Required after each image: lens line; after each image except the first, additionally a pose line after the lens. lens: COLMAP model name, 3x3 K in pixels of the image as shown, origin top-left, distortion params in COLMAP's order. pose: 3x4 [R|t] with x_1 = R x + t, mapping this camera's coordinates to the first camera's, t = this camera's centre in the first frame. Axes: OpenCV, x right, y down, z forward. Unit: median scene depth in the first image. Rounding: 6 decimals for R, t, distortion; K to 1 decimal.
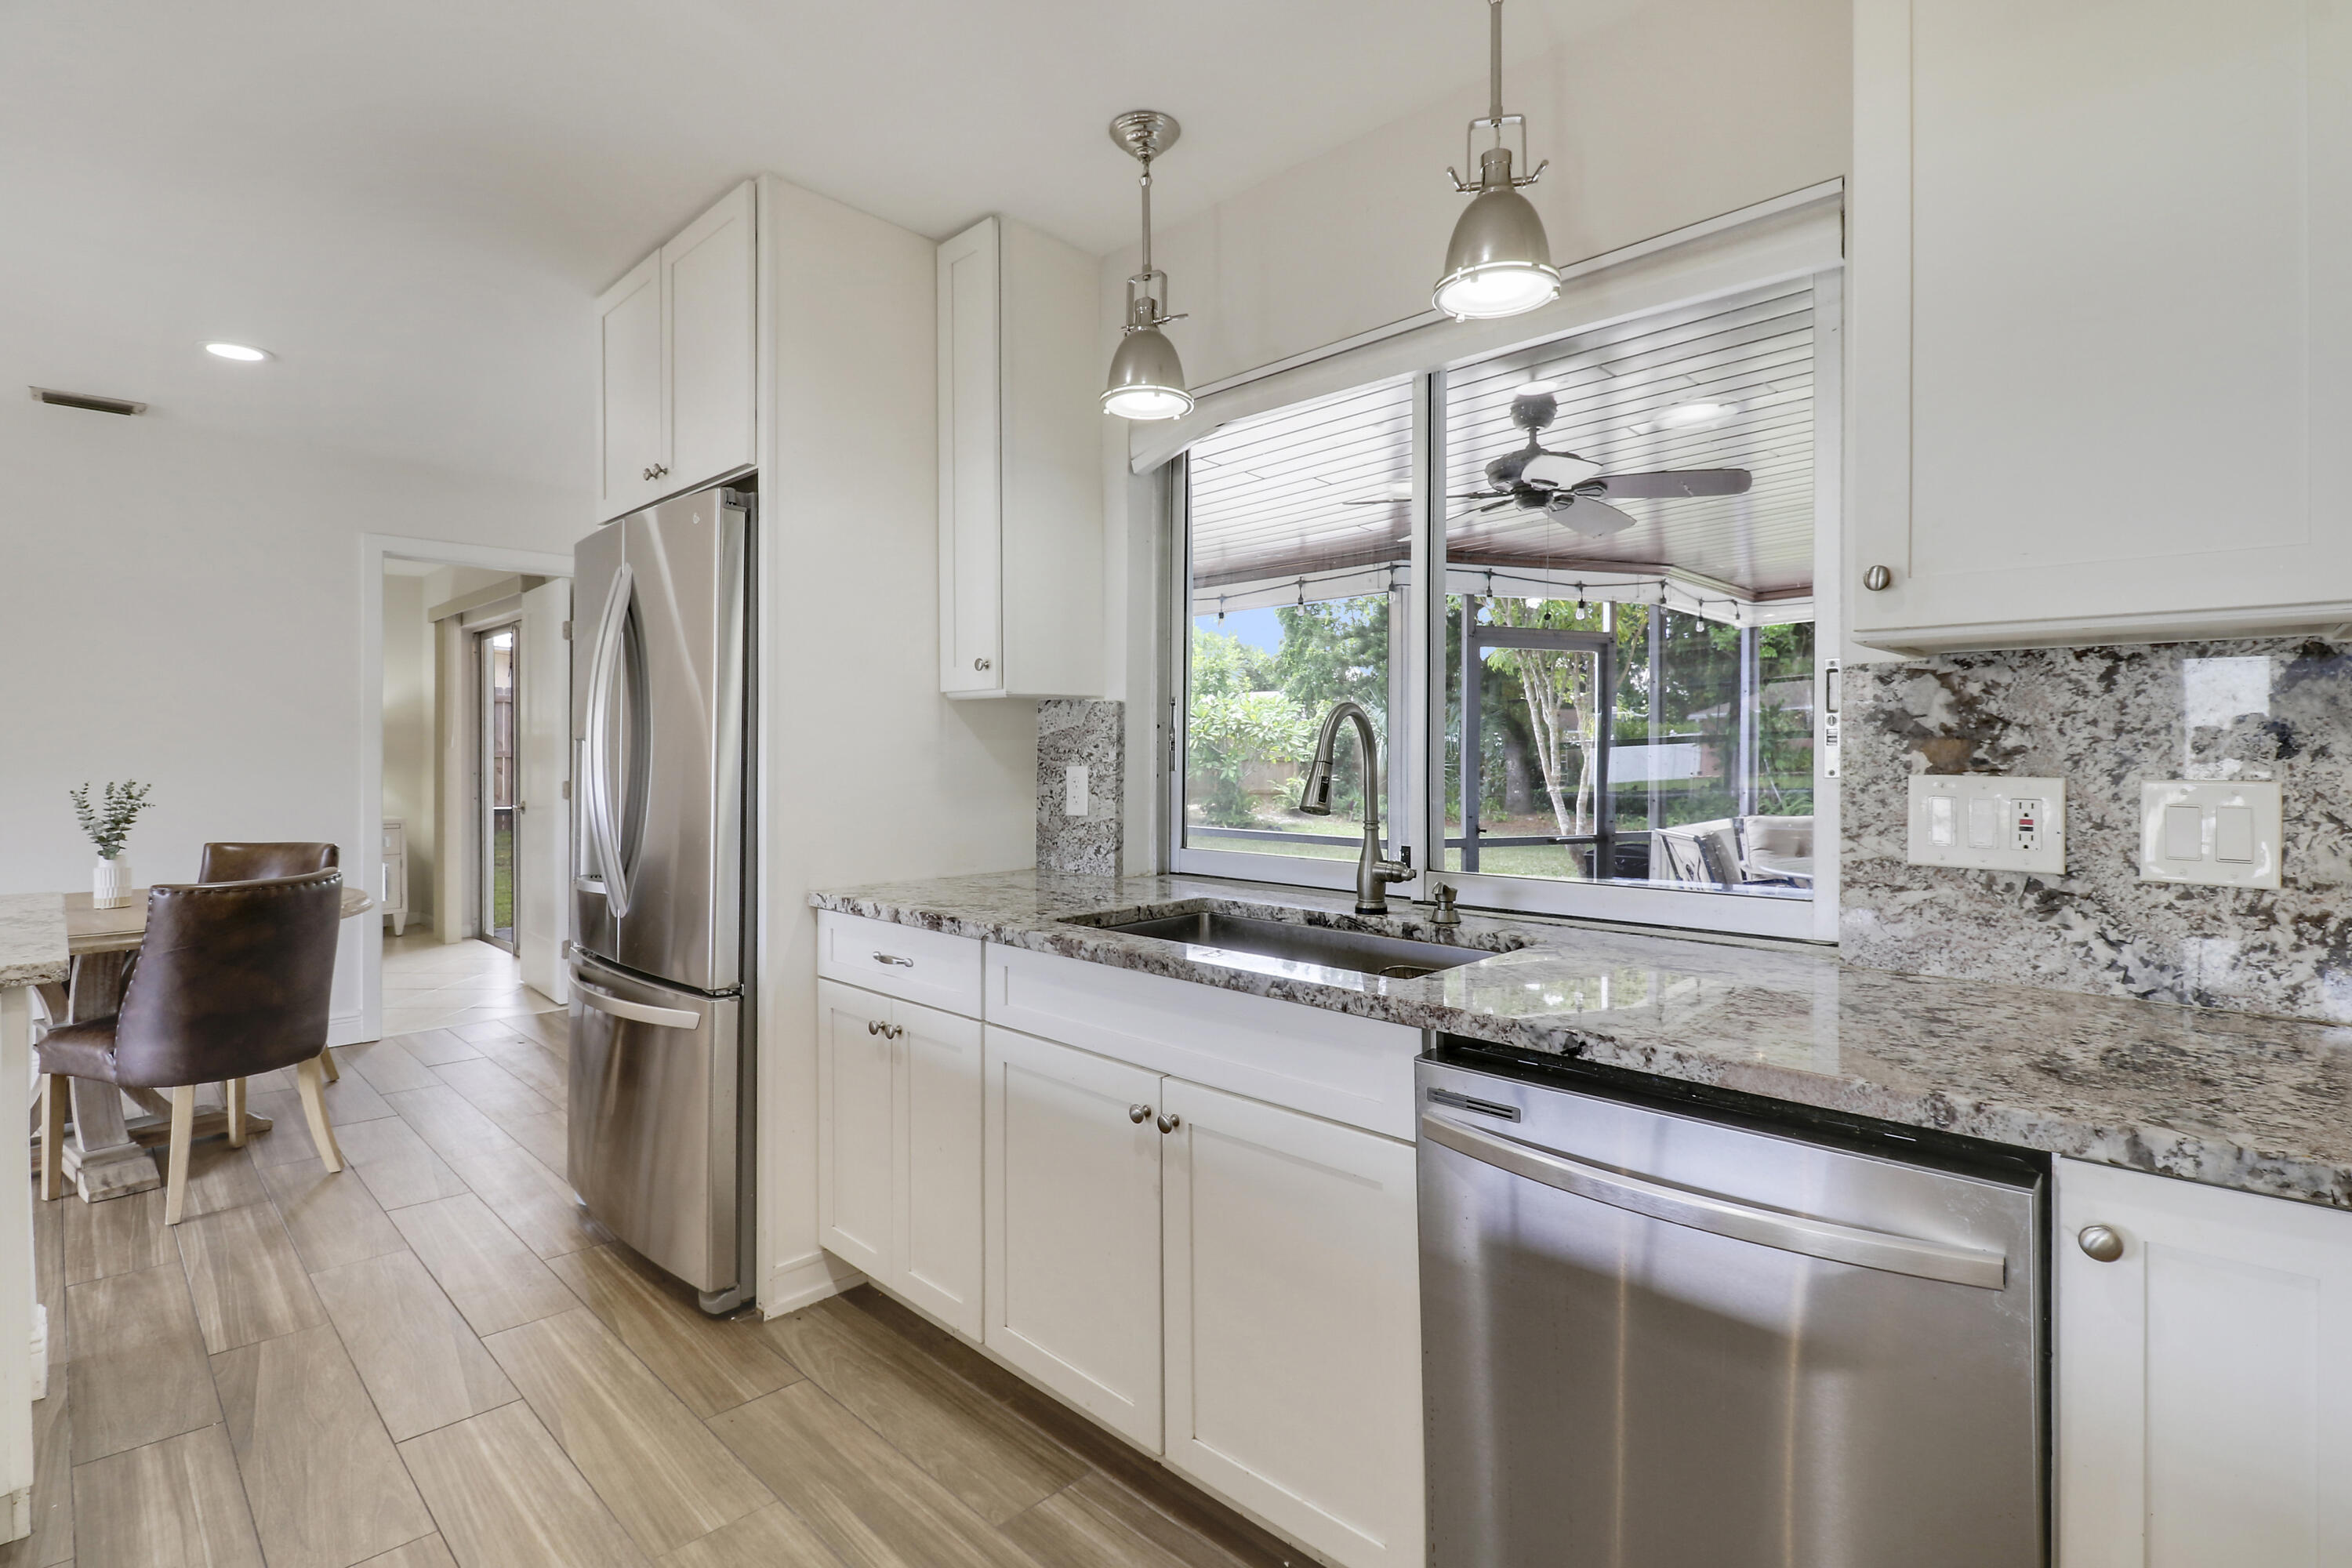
lens RADIAL K [[1108.5, 0, 1186.5], [0, 1108.5, 768.8], [0, 0, 1]] dist [-0.011676, -0.004802]
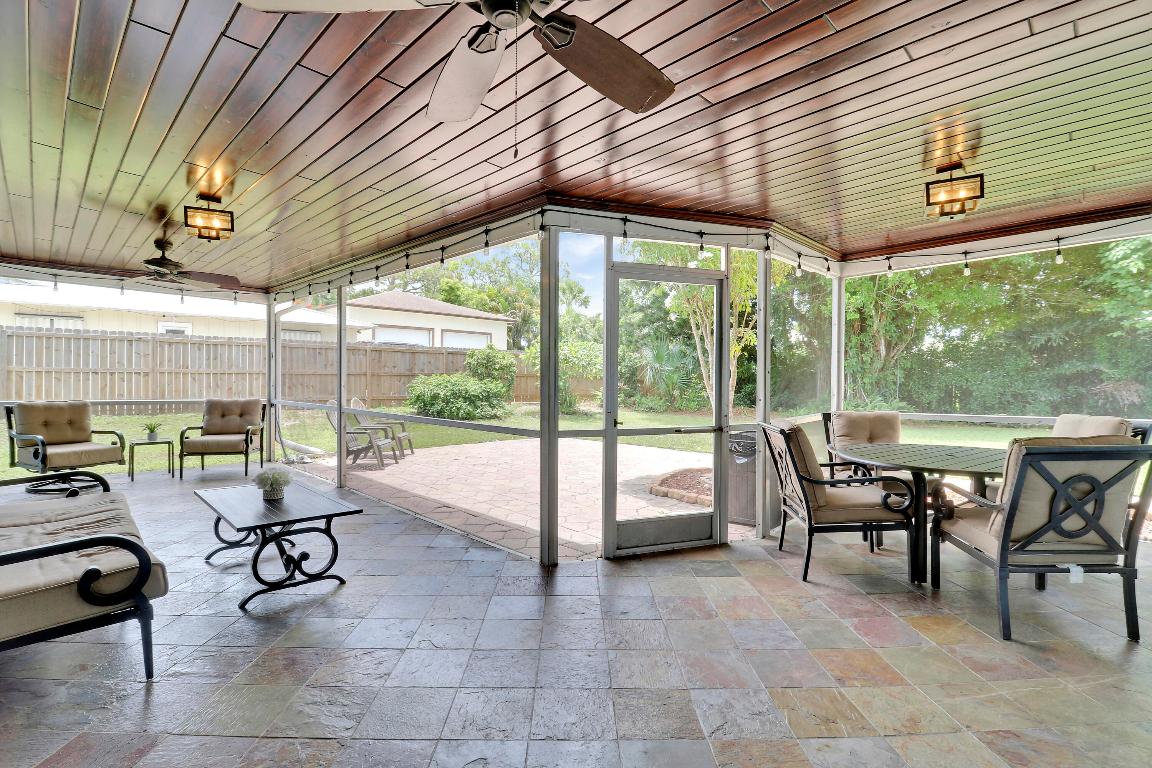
lens RADIAL K [[542.9, 0, 577.6], [0, 542.9, 381.2], [0, 0, 1]] dist [-0.011676, -0.004802]
pose [[0.999984, 0.004918, -0.002918, 0.882250], [-0.004933, 0.999973, -0.005406, 0.047352], [0.002891, 0.005420, 0.999981, 1.509000]]
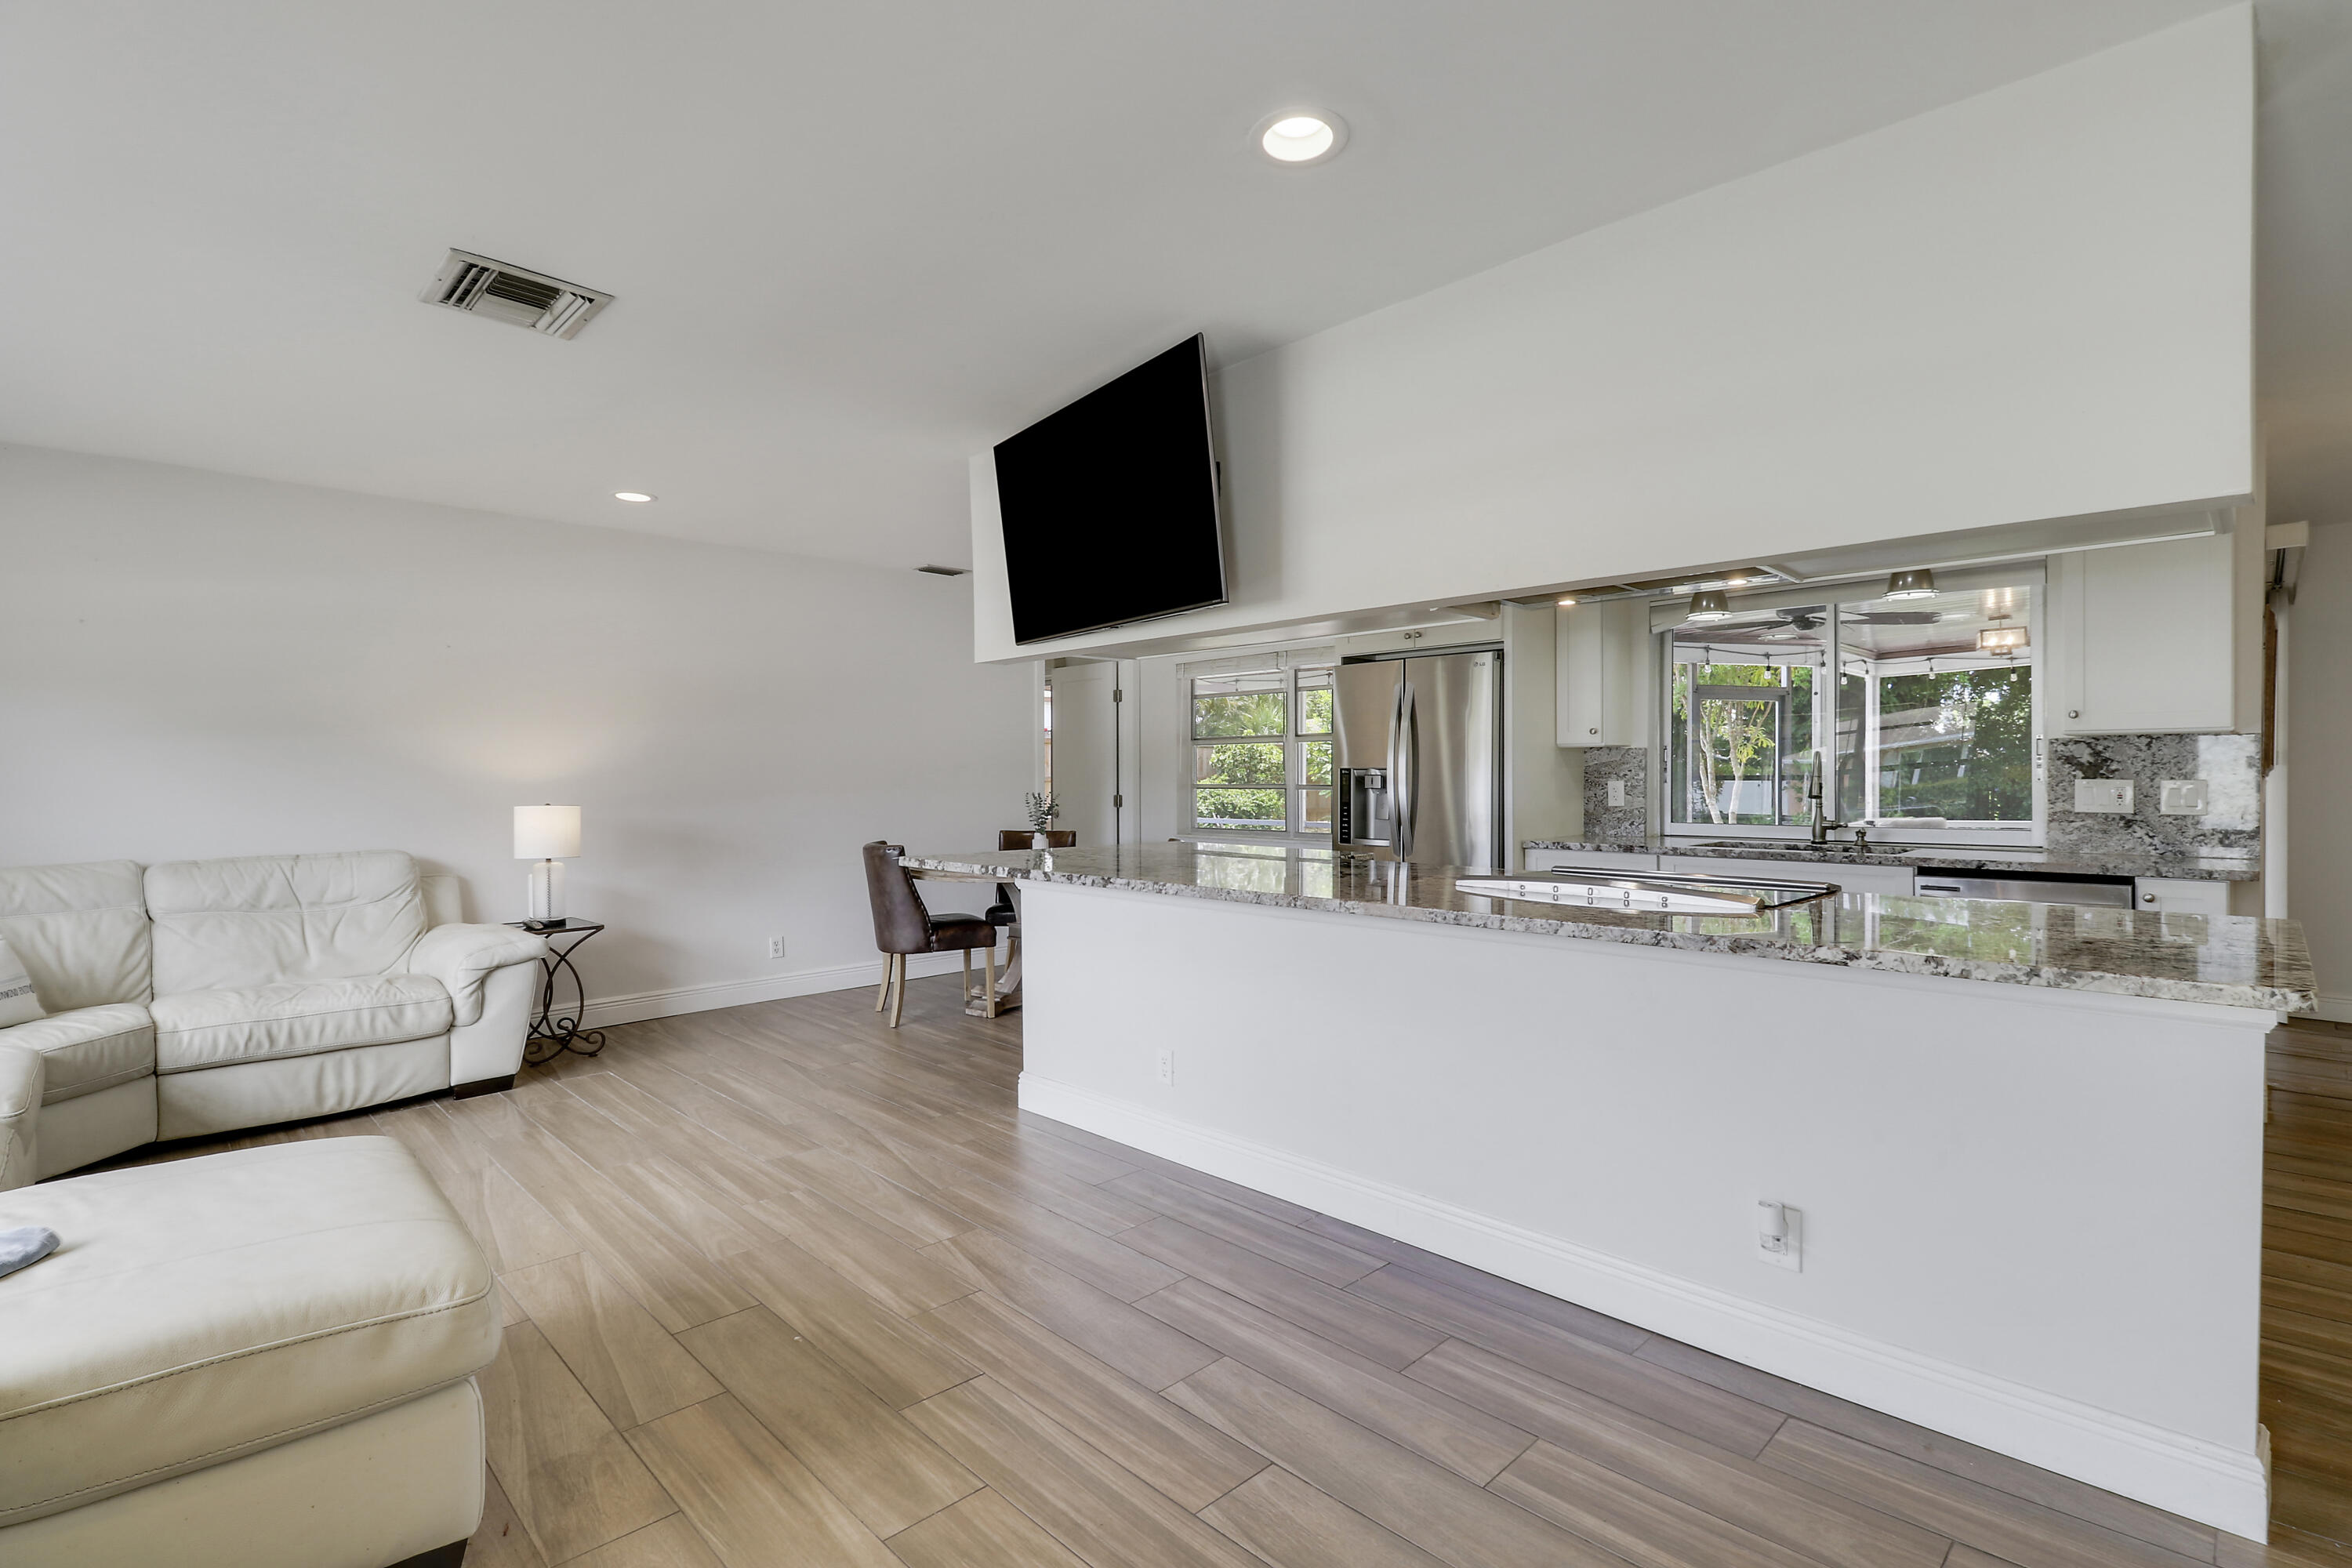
lens RADIAL K [[1108.5, 0, 1189.5], [0, 1108.5, 790.8], [0, 0, 1]] dist [-0.011676, -0.004802]
pose [[0.999814, -0.004792, -0.018673, -1.461412], [0.004749, 0.999986, -0.002331, 0.029065], [0.018684, 0.002242, 0.999823, -1.729330]]
